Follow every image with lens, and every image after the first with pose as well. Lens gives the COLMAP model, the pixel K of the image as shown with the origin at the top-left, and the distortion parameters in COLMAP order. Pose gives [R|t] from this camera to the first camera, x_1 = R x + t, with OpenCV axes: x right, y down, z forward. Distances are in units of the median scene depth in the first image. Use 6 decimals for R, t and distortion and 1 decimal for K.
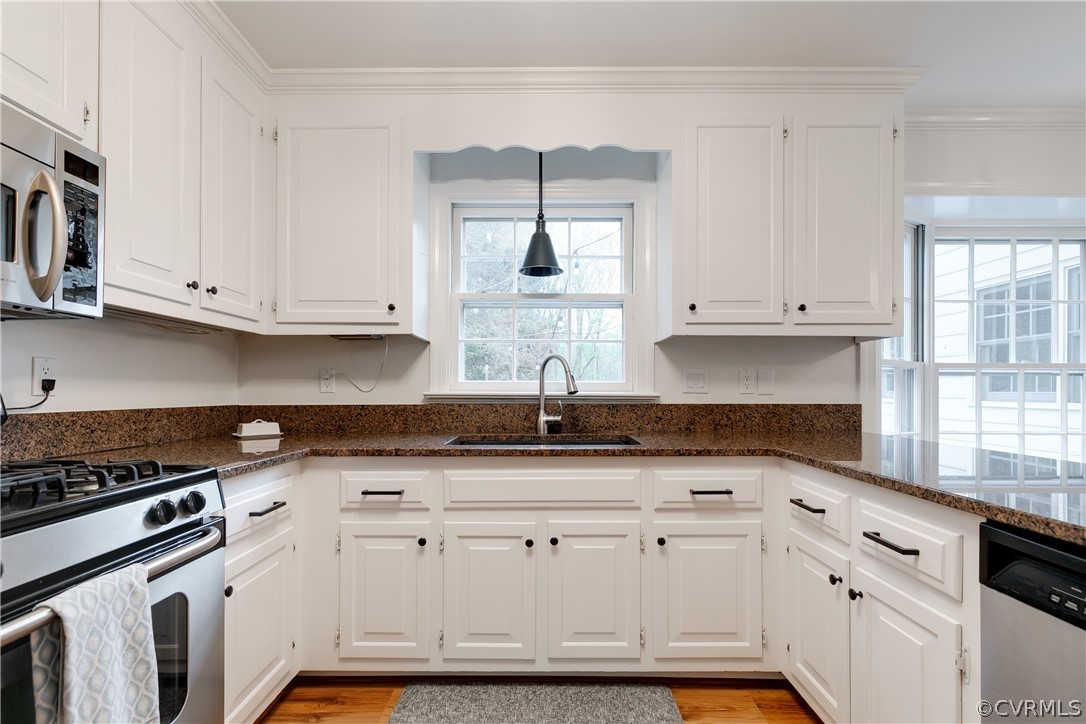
lens RADIAL K [[498.7, 0, 531.3], [0, 498.7, 388.8], [0, 0, 1]] dist [0.004552, -0.001148]
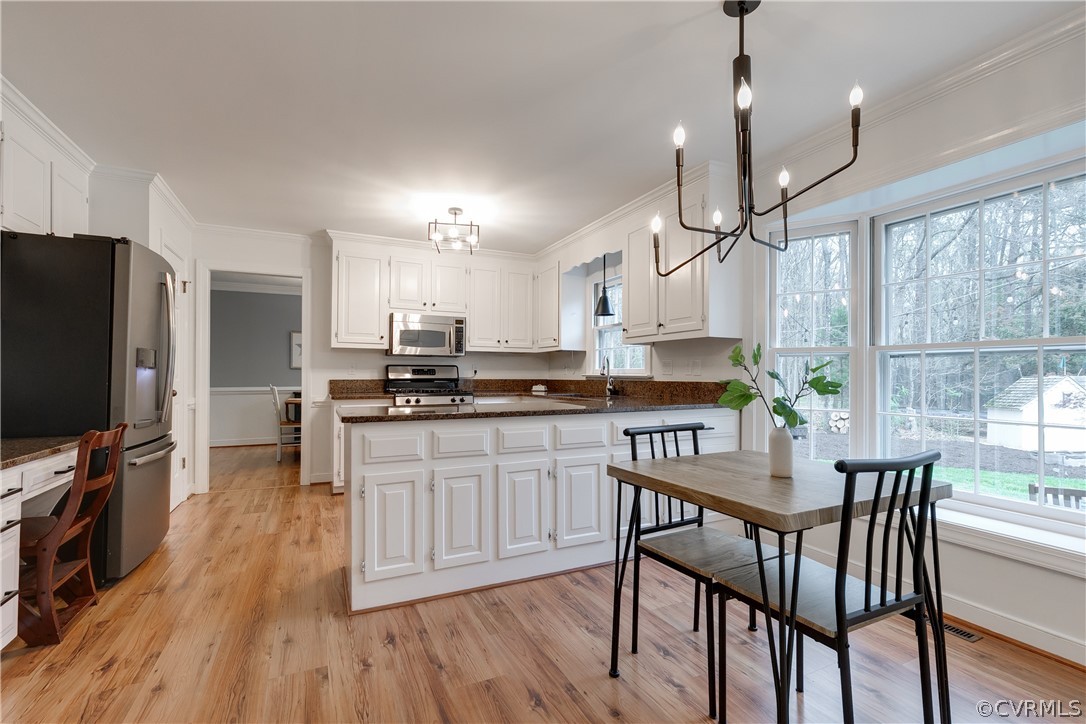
lens RADIAL K [[498.7, 0, 498.8], [0, 498.7, 377.8], [0, 0, 1]] dist [0.004552, -0.001148]
pose [[0.355714, 0.006652, -0.934571, 1.764992], [0.000586, 0.999973, 0.007340, 0.006583], [0.934595, -0.003158, 0.355701, -0.122990]]
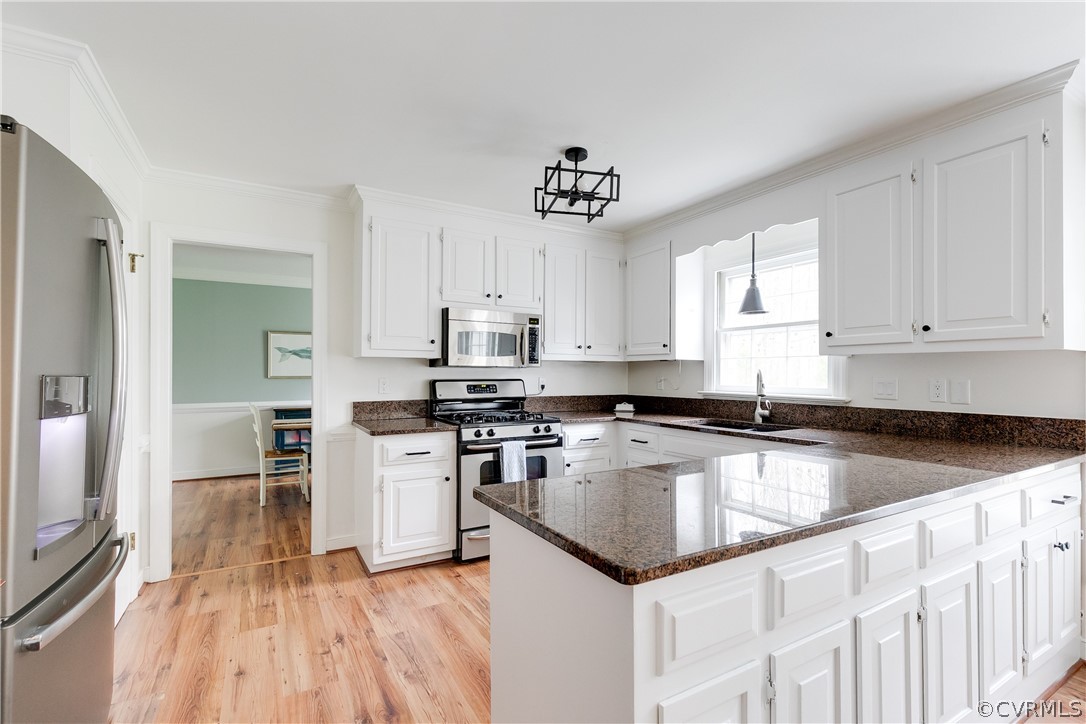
lens RADIAL K [[498.7, 0, 513.6], [0, 498.7, 376.0], [0, 0, 1]] dist [0.004552, -0.001148]
pose [[0.456858, 0.003445, -0.889533, 1.012530], [0.003870, 0.999975, 0.005860, -0.058299], [0.889531, -0.006119, 0.456834, -0.309921]]
